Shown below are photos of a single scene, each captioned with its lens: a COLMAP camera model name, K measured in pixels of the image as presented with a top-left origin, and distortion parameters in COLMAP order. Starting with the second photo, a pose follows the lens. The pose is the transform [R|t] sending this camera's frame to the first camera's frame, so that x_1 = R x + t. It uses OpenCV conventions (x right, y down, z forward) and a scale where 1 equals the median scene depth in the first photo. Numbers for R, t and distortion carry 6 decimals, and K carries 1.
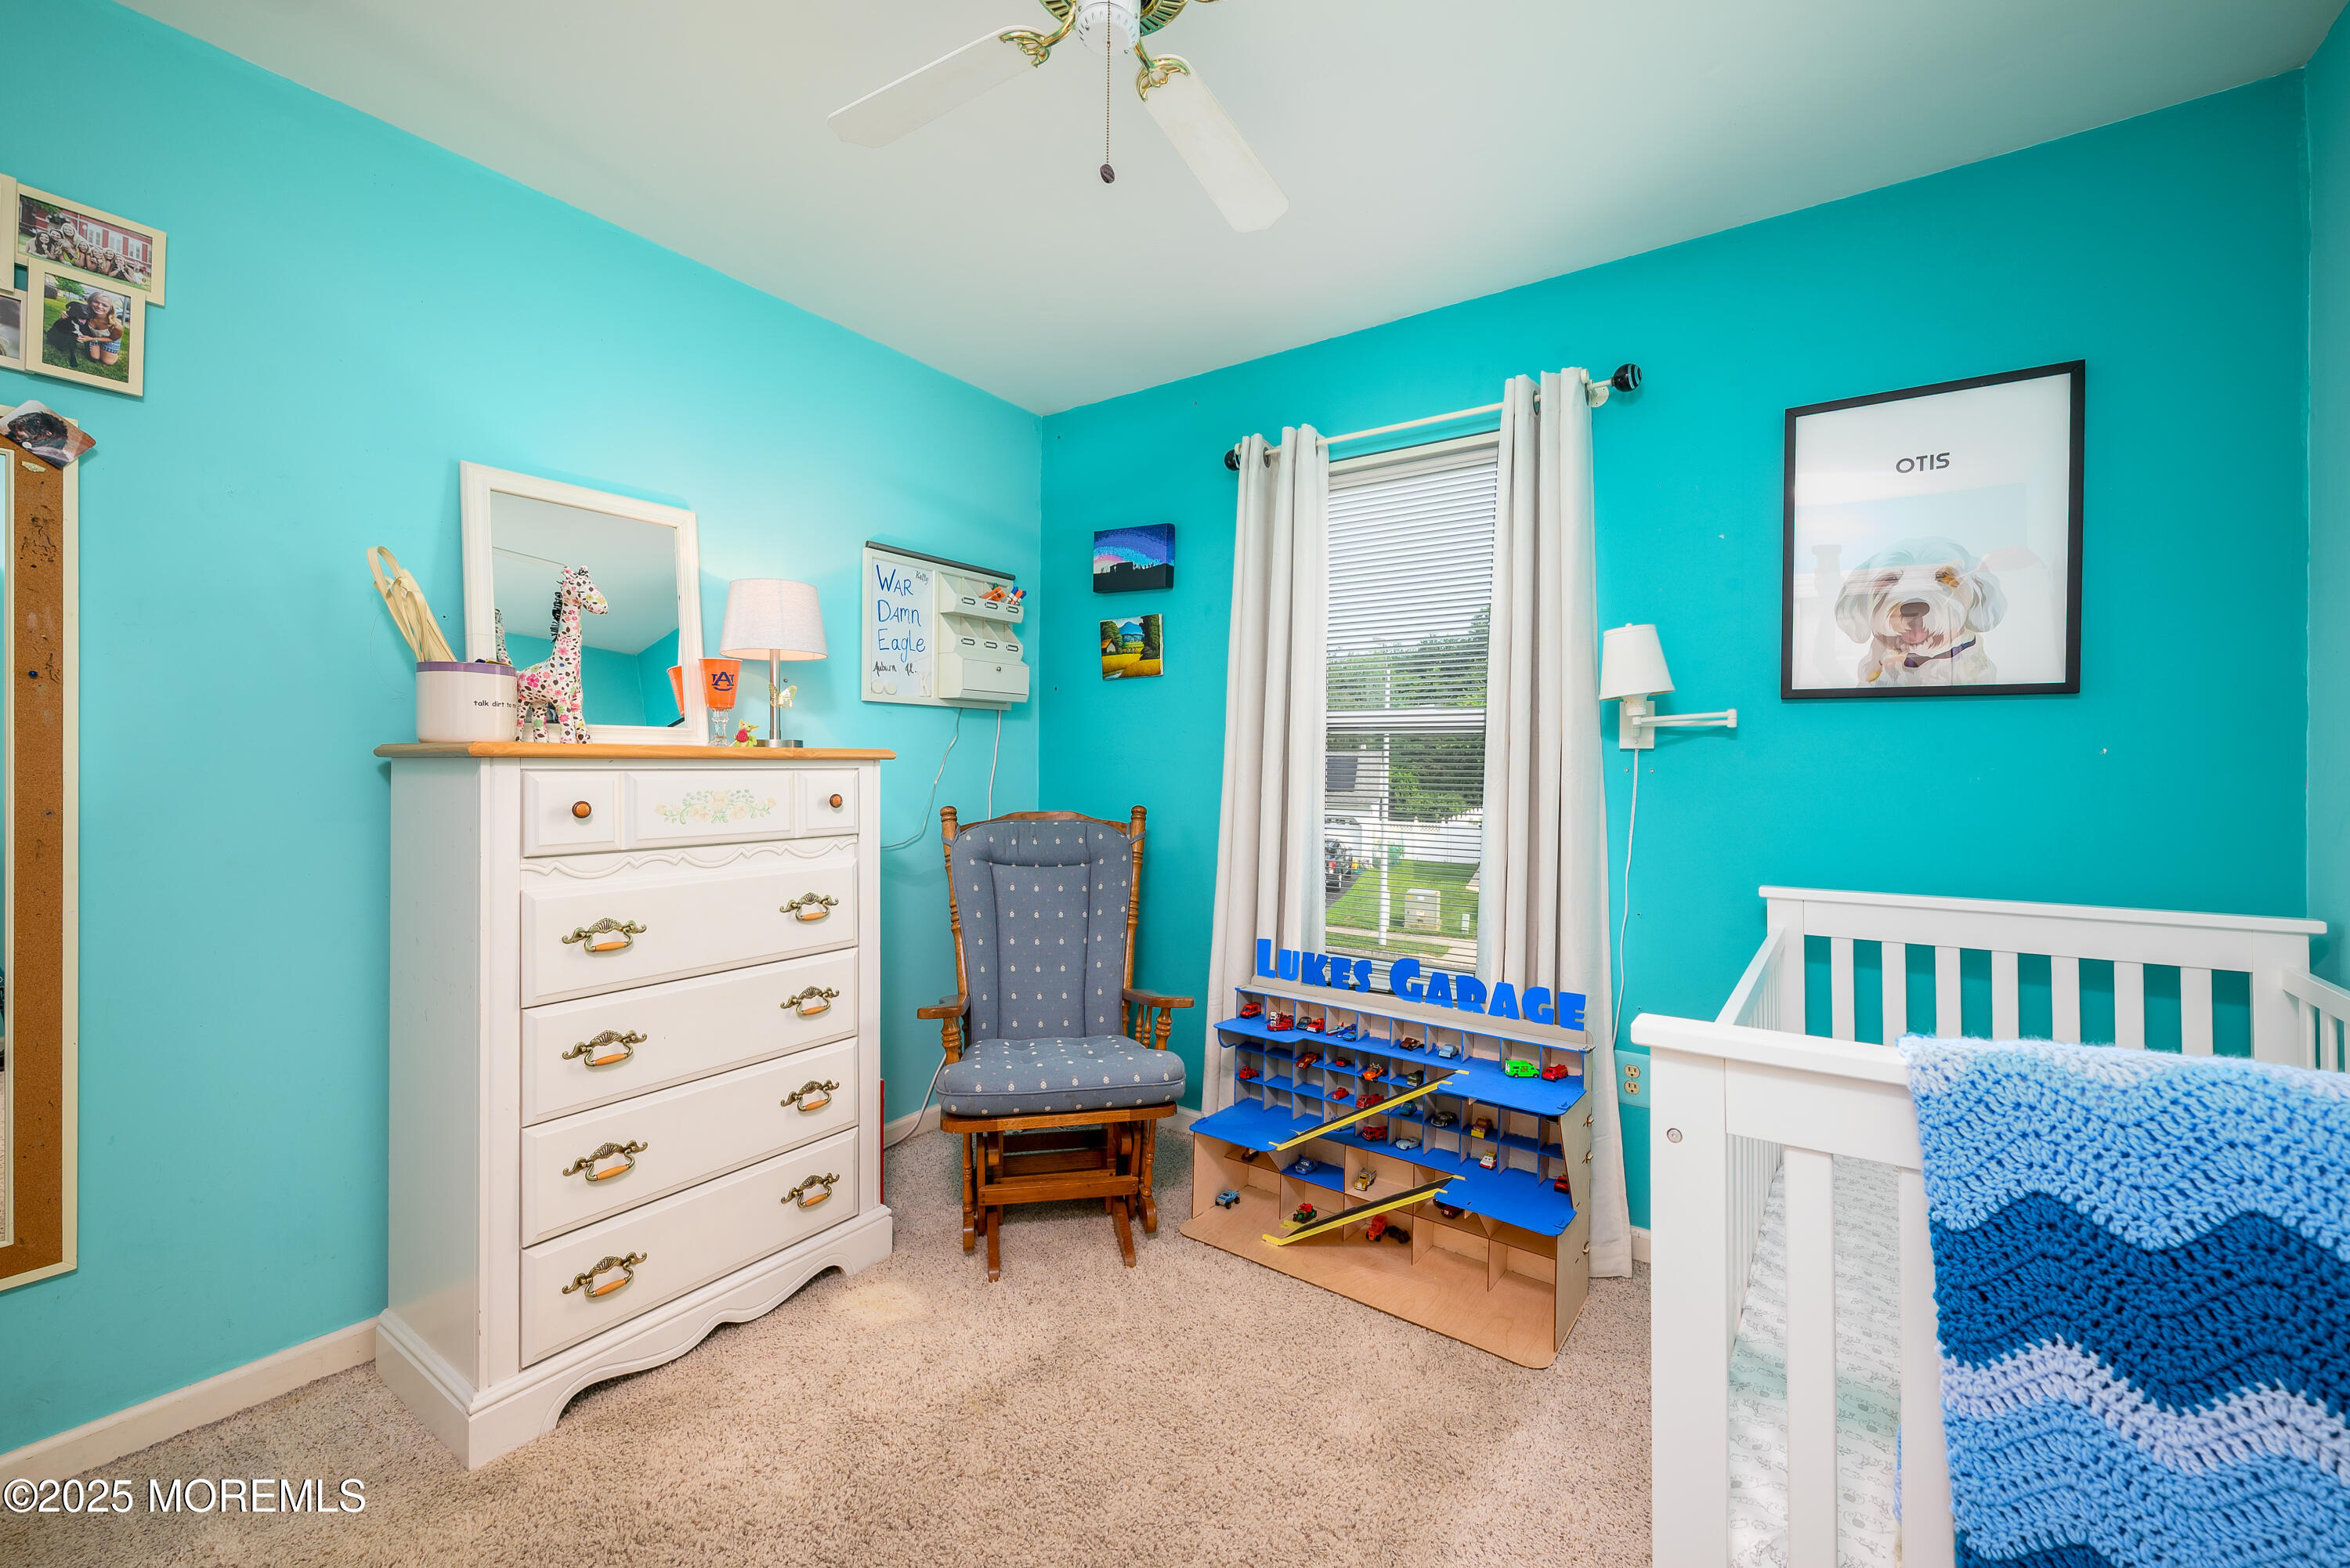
lens RADIAL K [[944.5, 0, 1171.7], [0, 944.5, 759.8], [0, 0, 1]] dist [-0.005615, 0.002744]
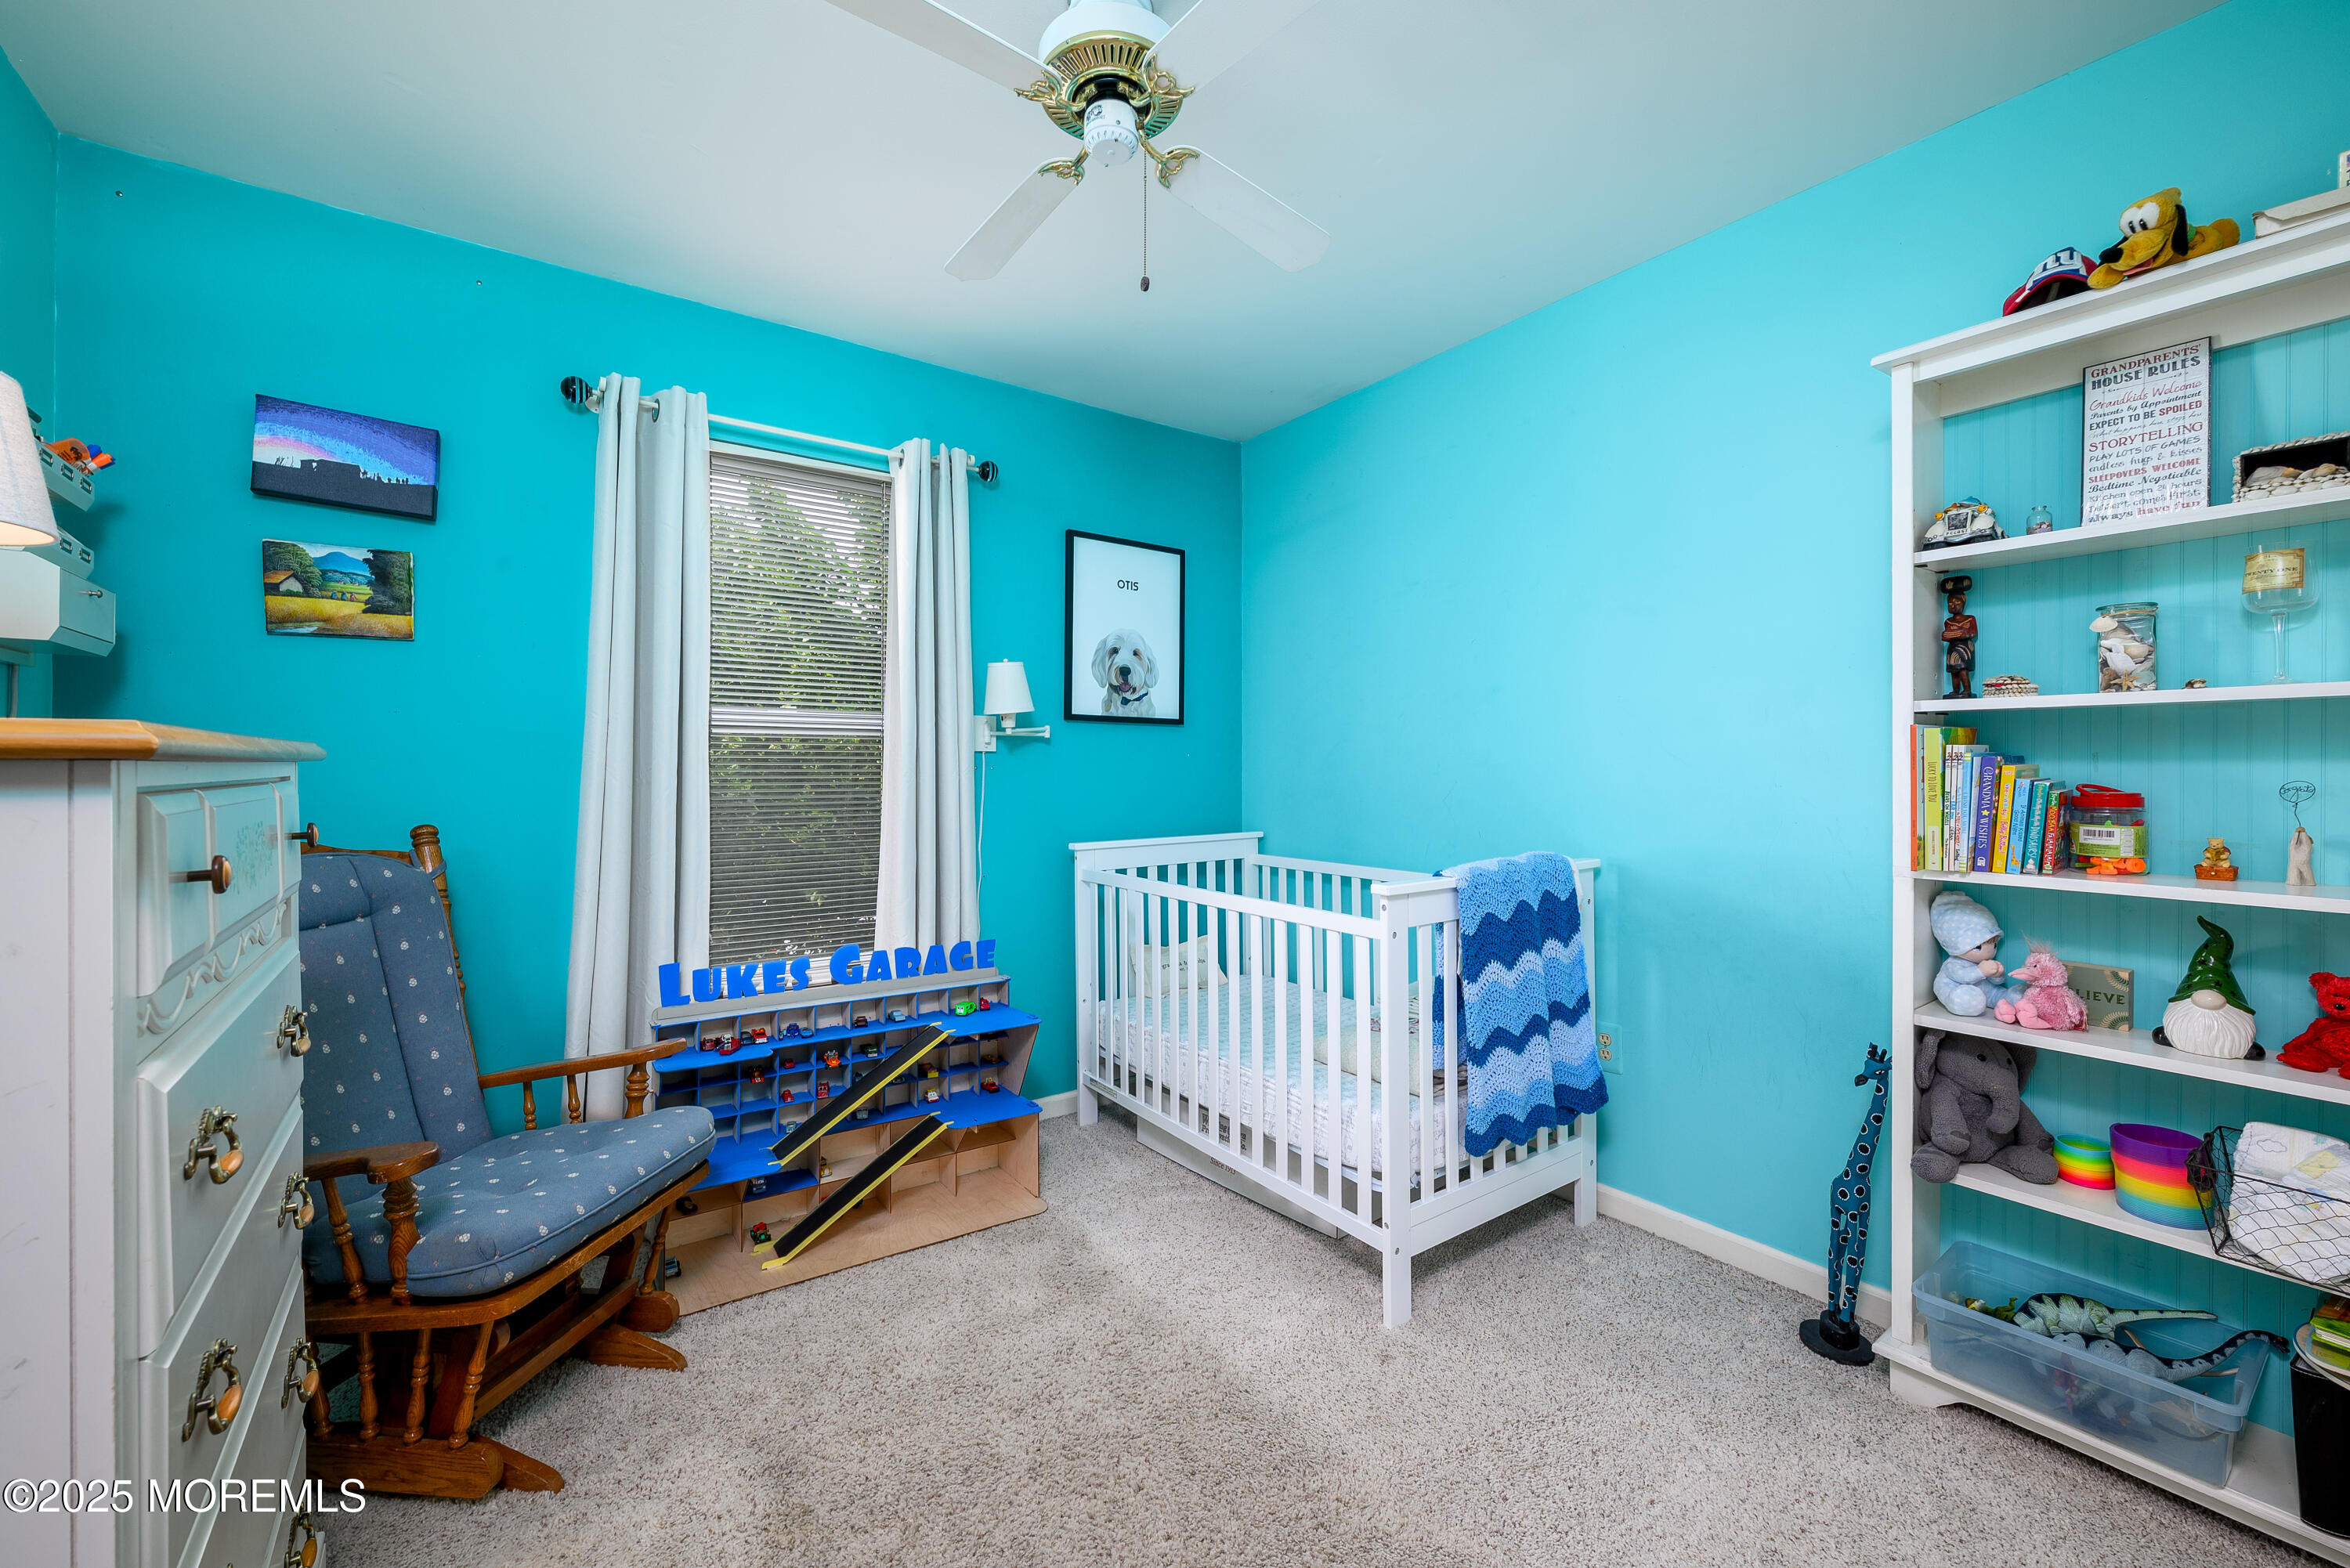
lens RADIAL K [[944.5, 0, 1187.1], [0, 944.5, 768.4], [0, 0, 1]] dist [-0.005615, 0.002744]
pose [[0.315409, -0.010474, 0.948898, -0.676027], [-0.002988, 0.999923, 0.012030, -0.005223], [-0.948951, -0.006630, 0.315353, 0.310237]]
